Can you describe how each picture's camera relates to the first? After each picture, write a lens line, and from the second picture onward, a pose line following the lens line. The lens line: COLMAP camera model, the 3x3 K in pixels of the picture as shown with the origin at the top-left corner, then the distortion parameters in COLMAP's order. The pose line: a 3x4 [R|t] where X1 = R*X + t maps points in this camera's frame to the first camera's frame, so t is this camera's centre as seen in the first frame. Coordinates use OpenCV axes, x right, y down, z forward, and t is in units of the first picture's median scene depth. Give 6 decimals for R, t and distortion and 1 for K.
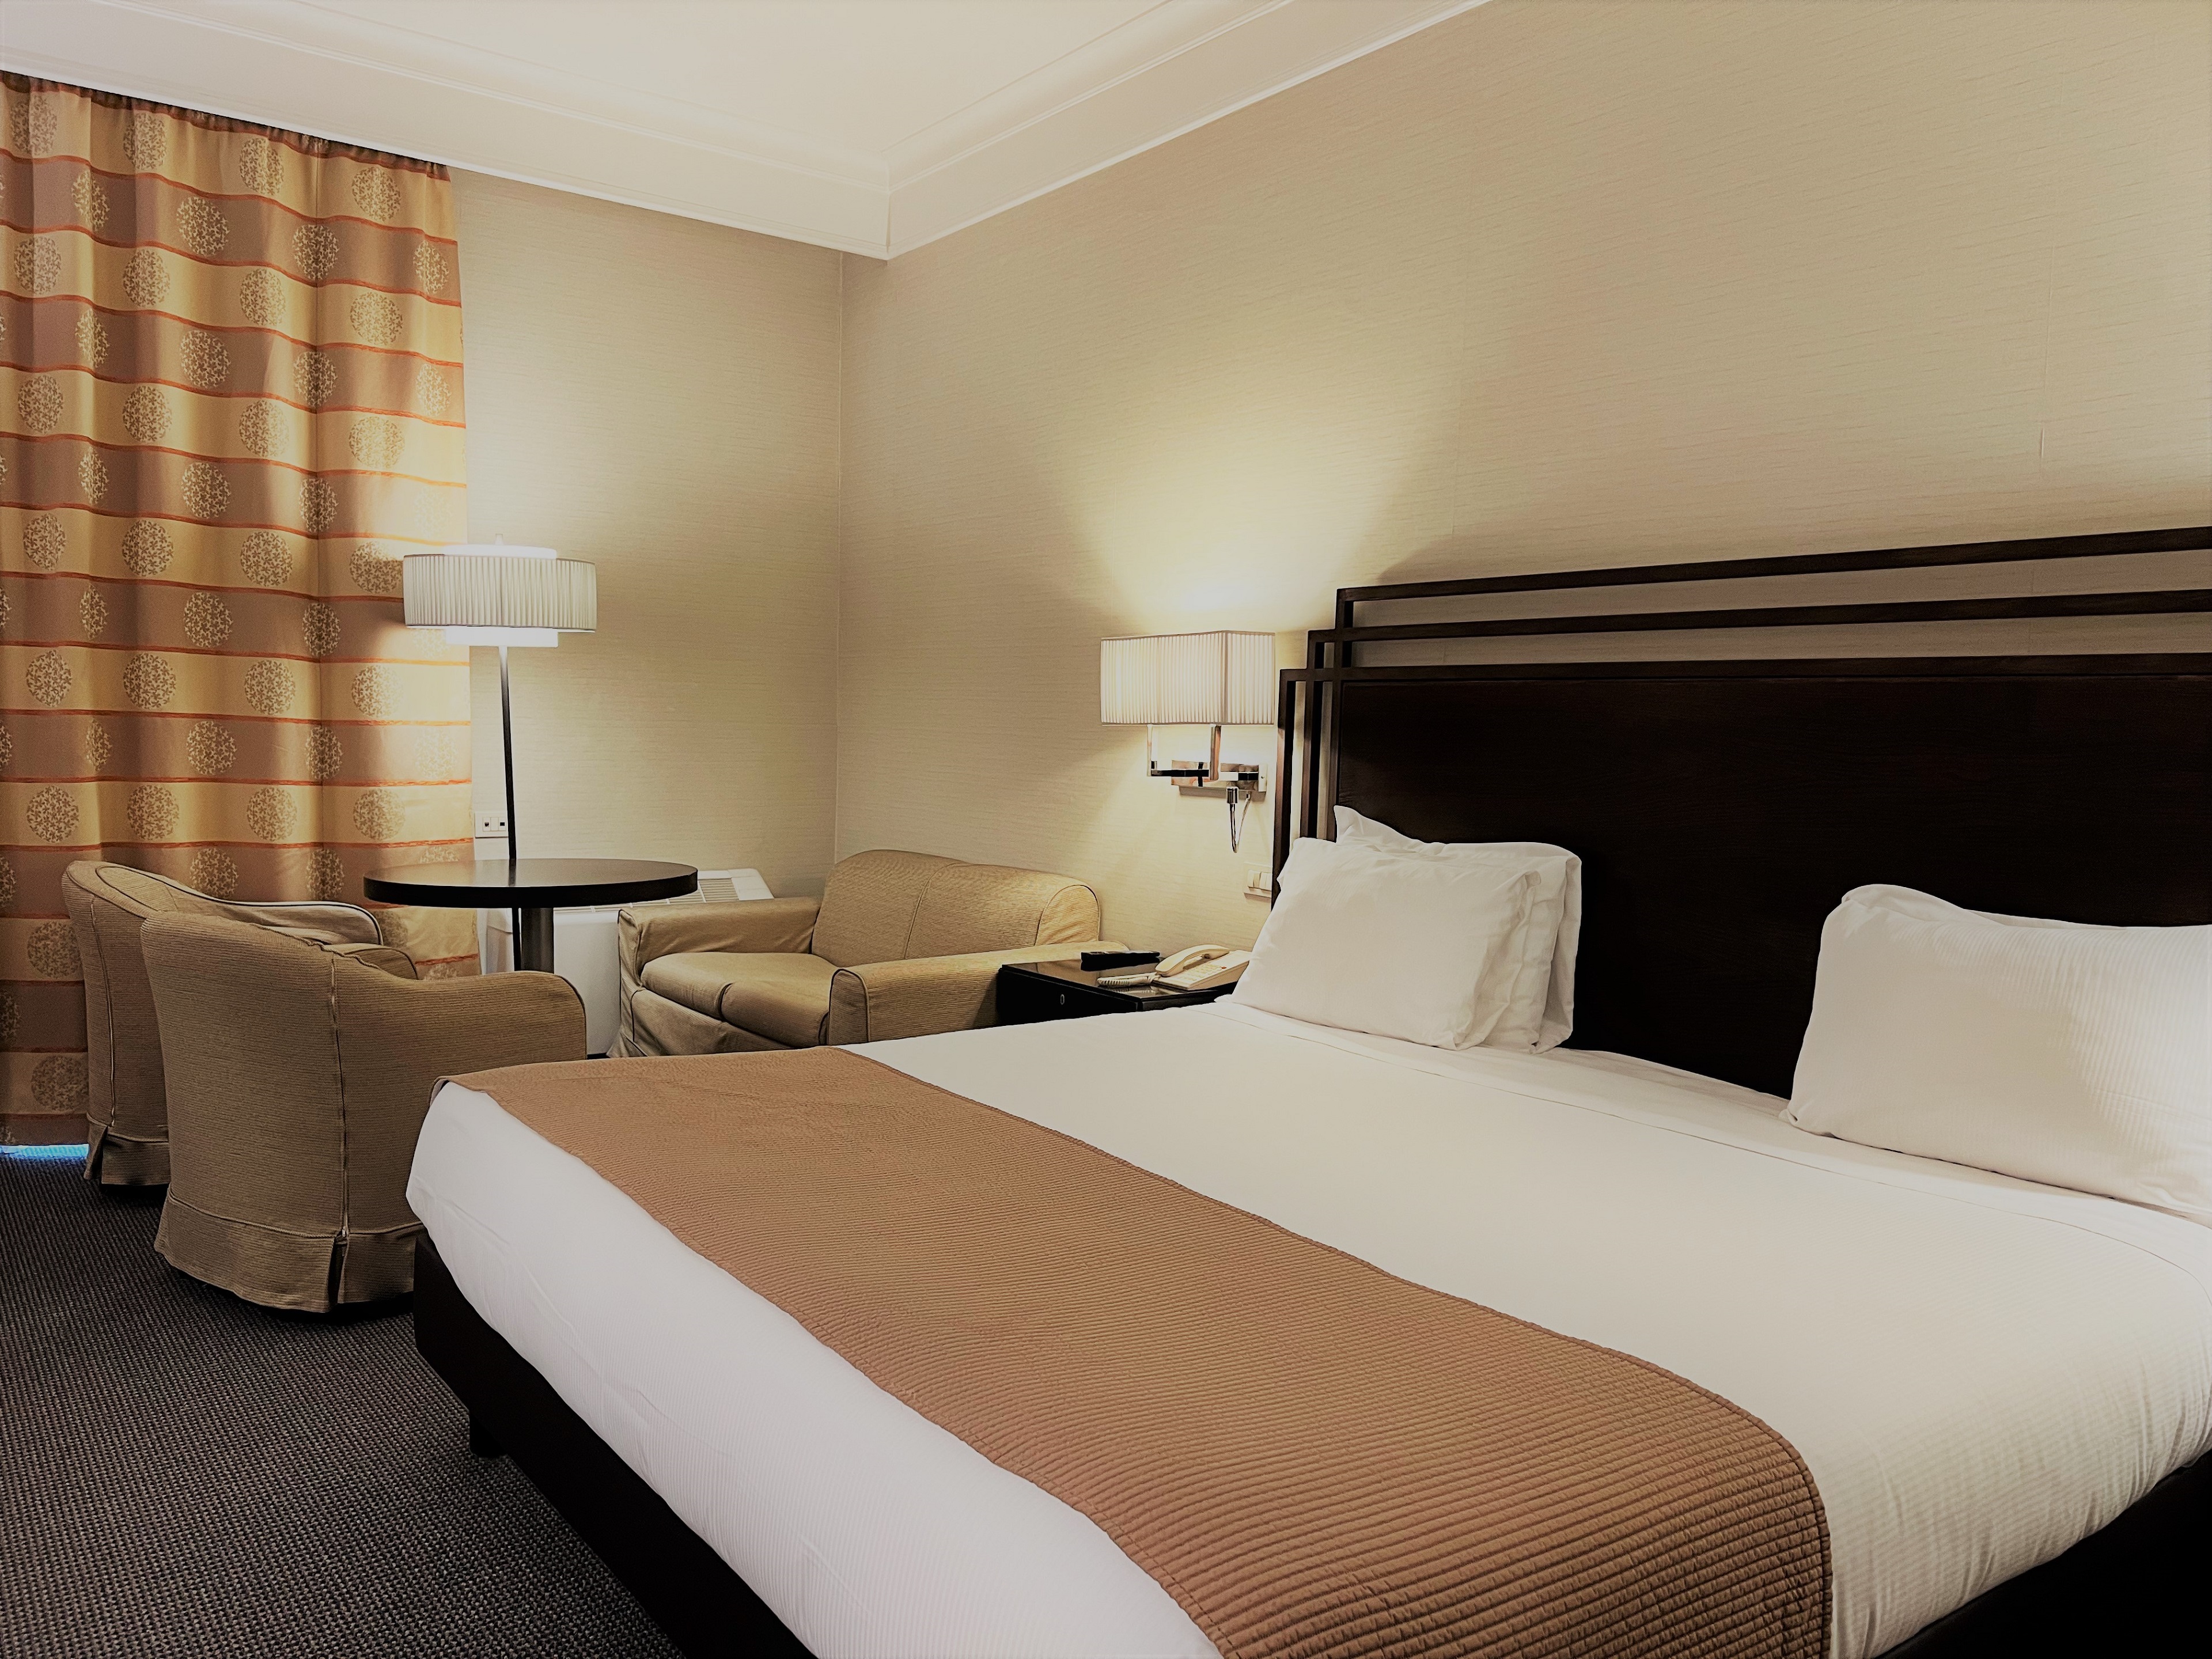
lens RADIAL K [[1660.4, 0, 1103.5], [0, 1660.4, 833.2], [0, 0, 1]] dist [0.062129, -0.068591]
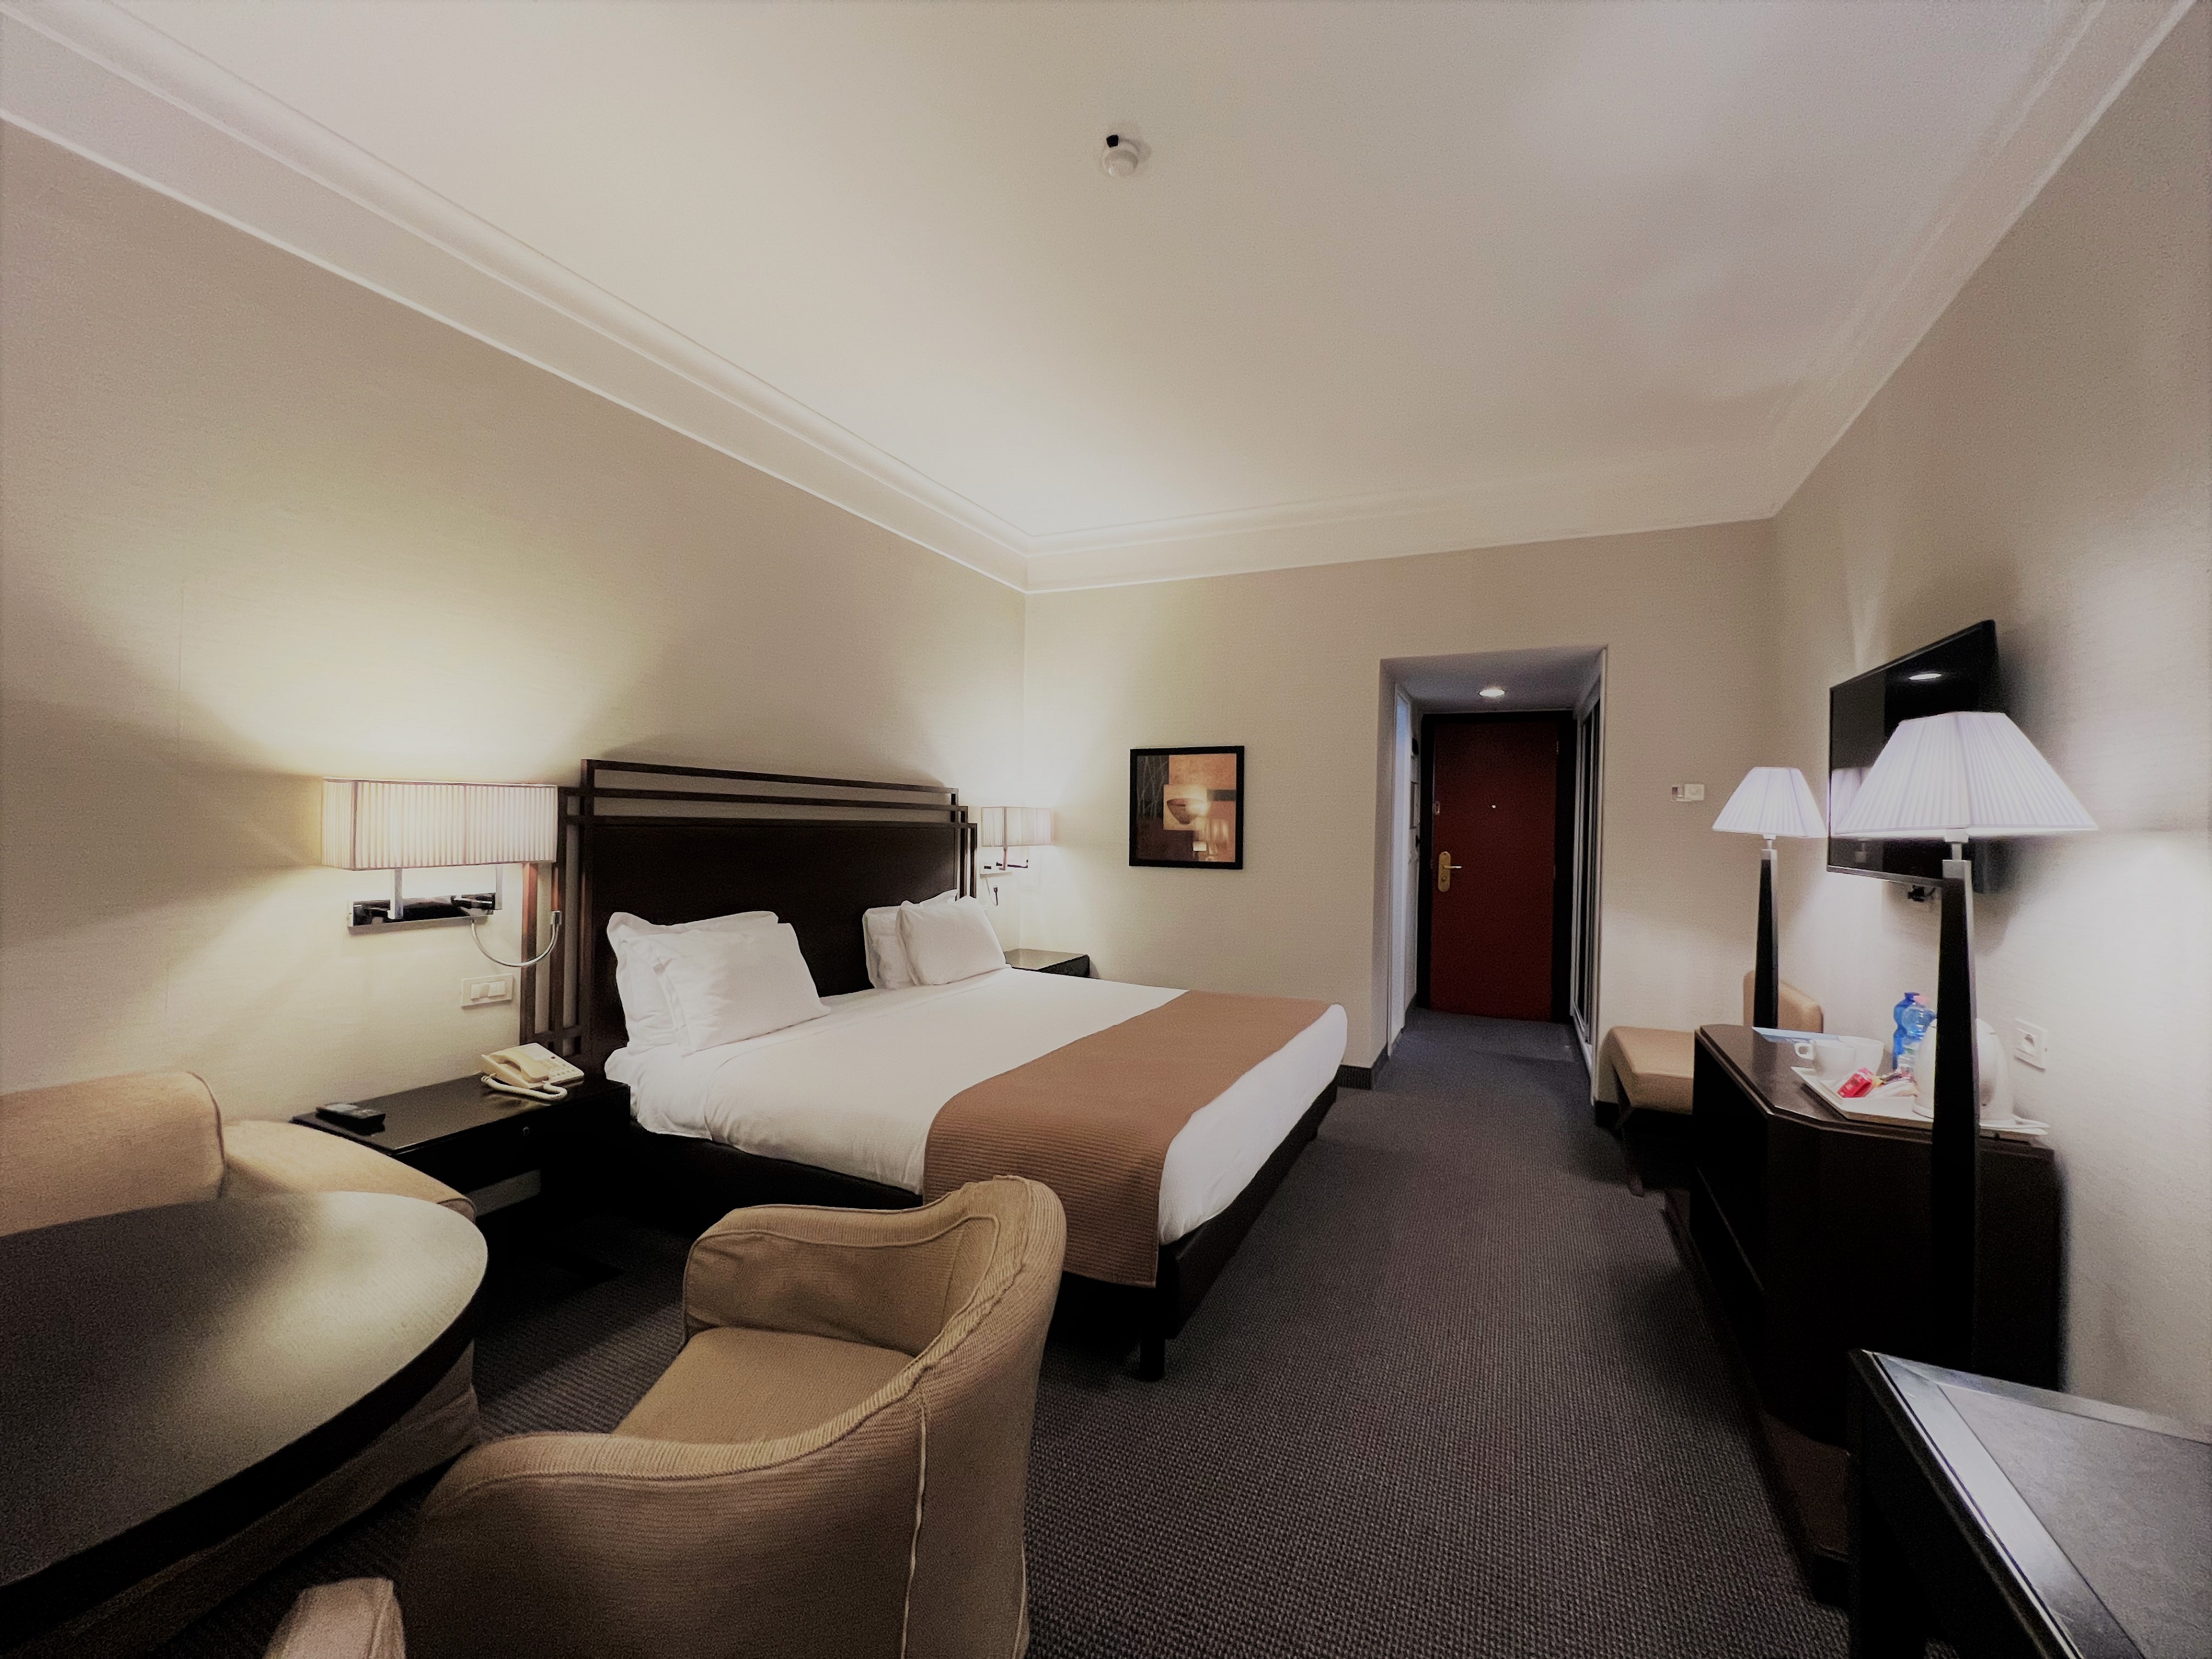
lens RADIAL K [[885.7, 0, 1094.7], [0, 885.7, 831.8], [0, 0, 1]] dist [0.002762, 0.000515]
pose [[-0.448431, 0.004613, 0.893805, -0.671096], [0.073544, 0.996786, 0.031753, -0.072712], [-0.890786, 0.079973, -0.447330, 0.900238]]
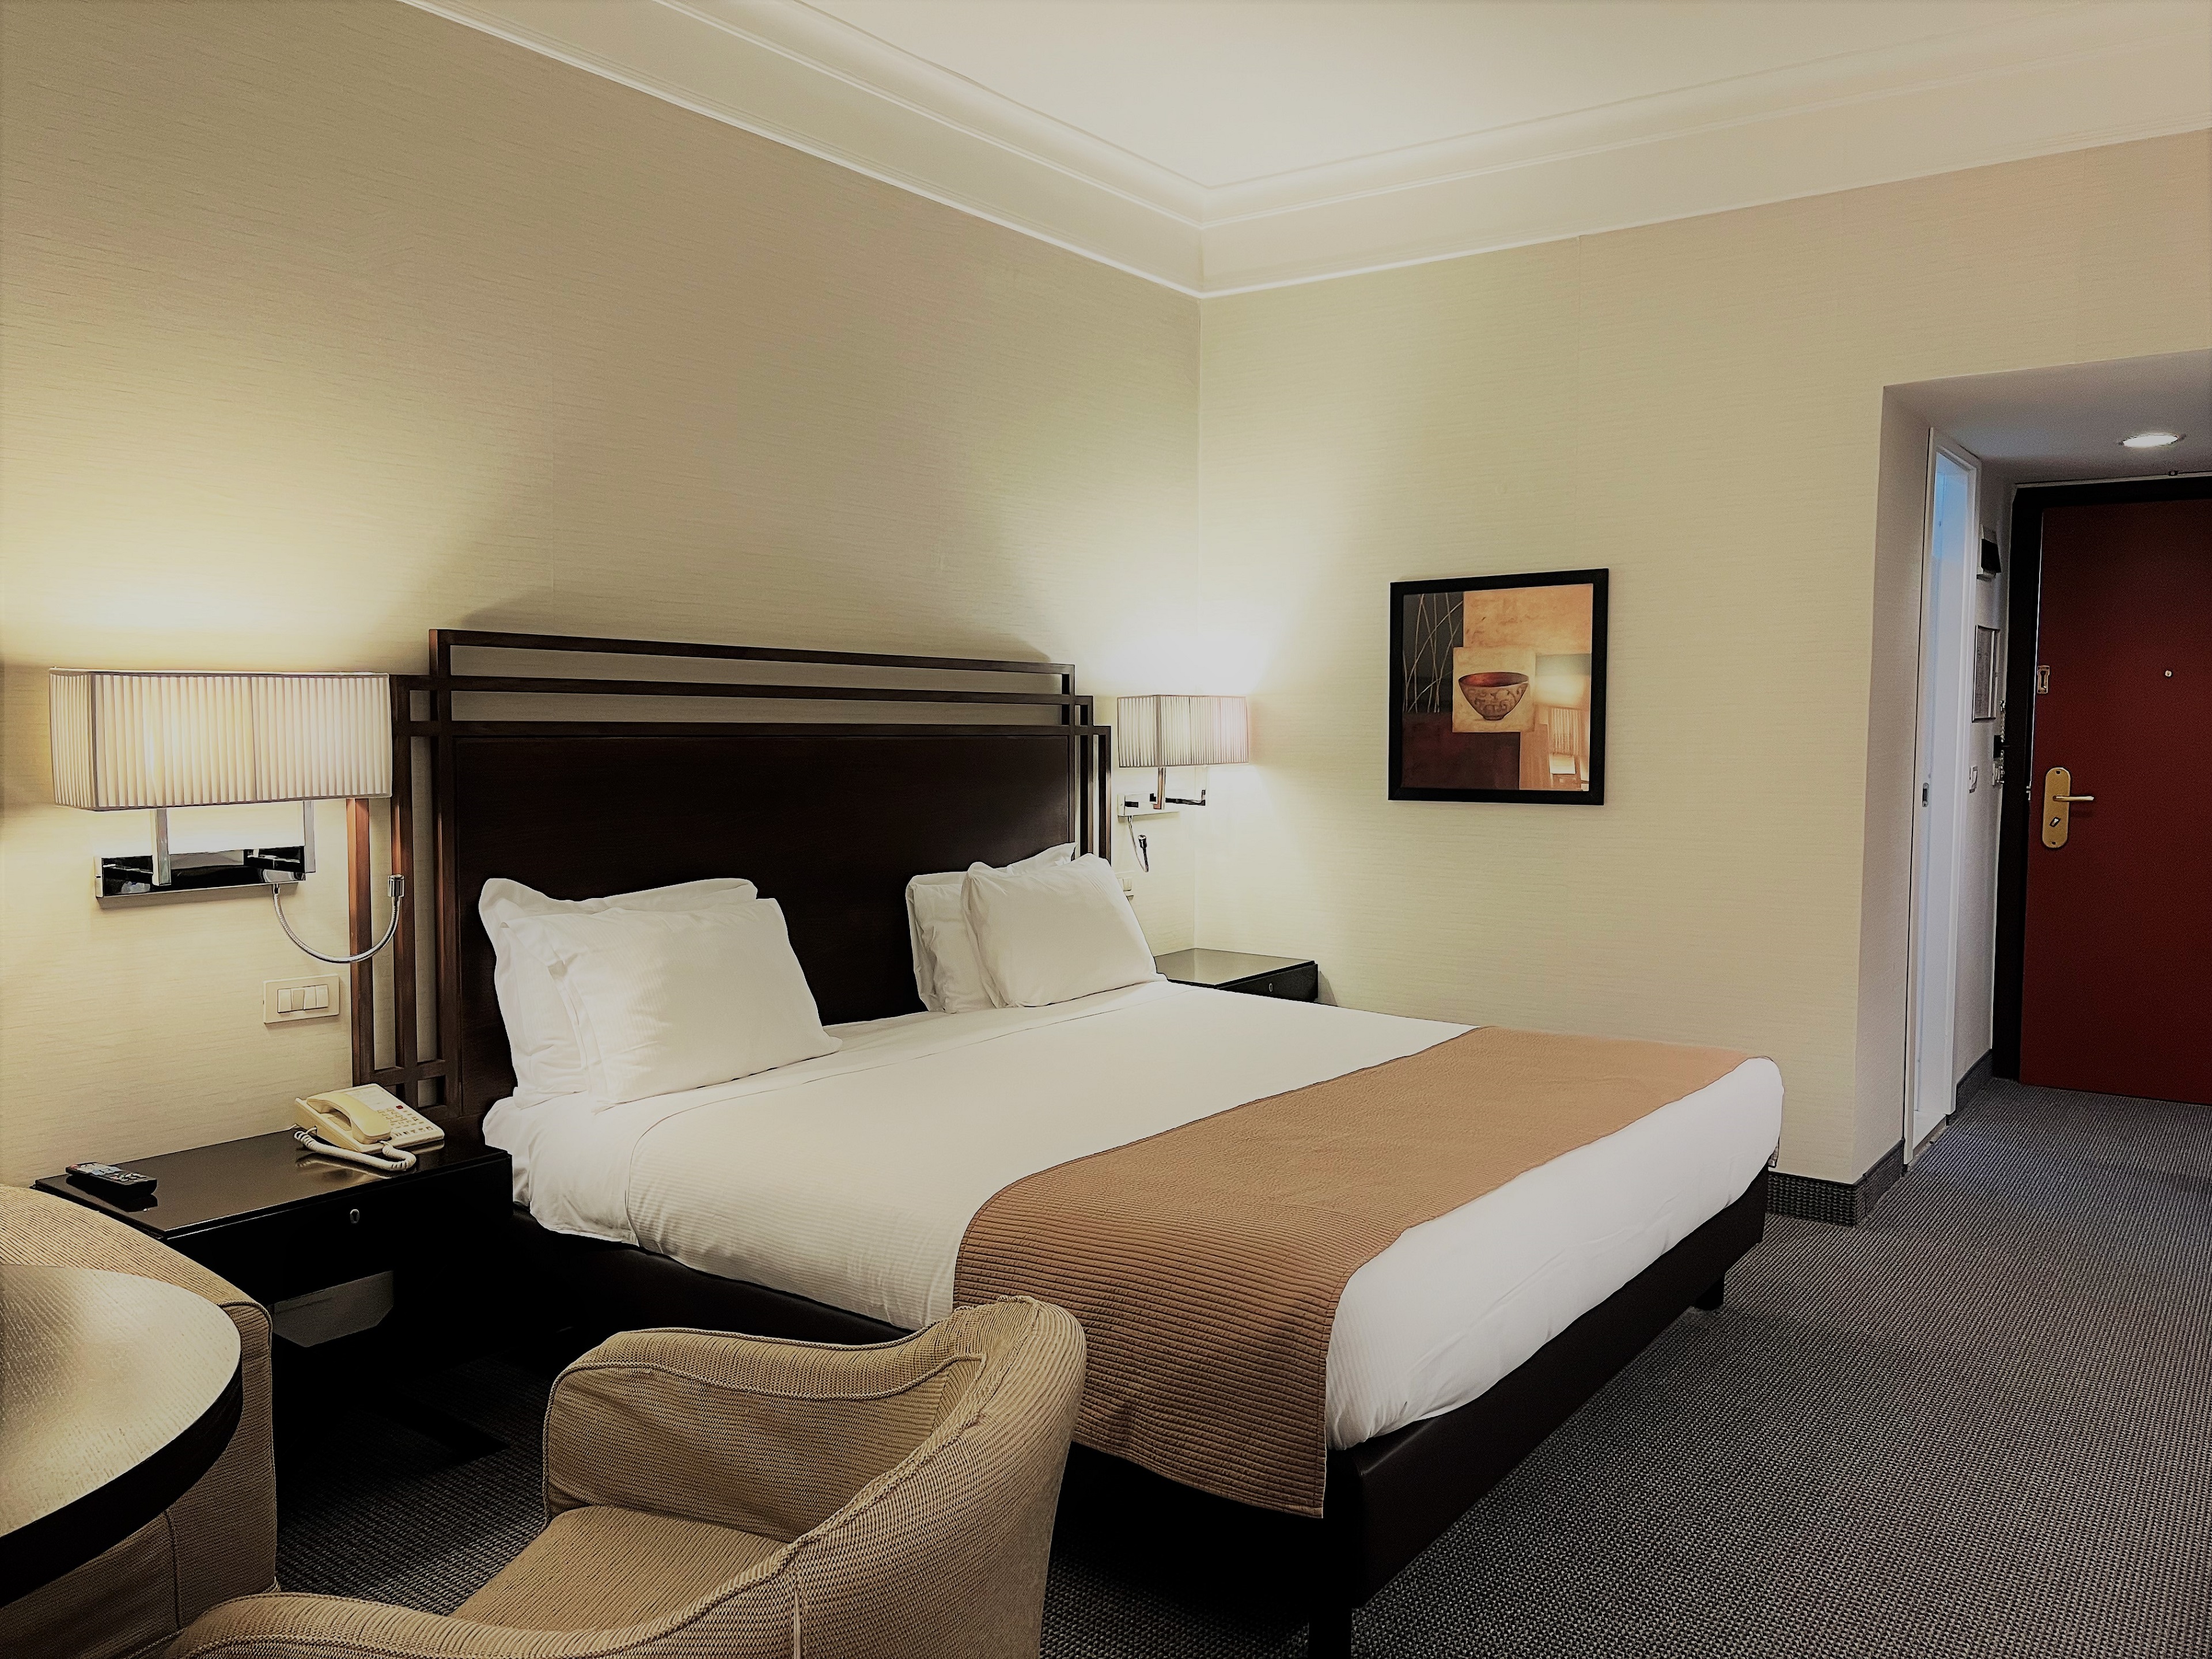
lens RADIAL K [[1663.9, 0, 1094.4], [0, 1663.9, 831.9], [0, 0, 1]] dist [0.058645, -0.058465]
pose [[-0.271064, -0.043707, 0.961569, -0.739709], [0.091238, 0.993304, 0.070870, -0.068118], [-0.958228, 0.106942, -0.265261, 0.860399]]
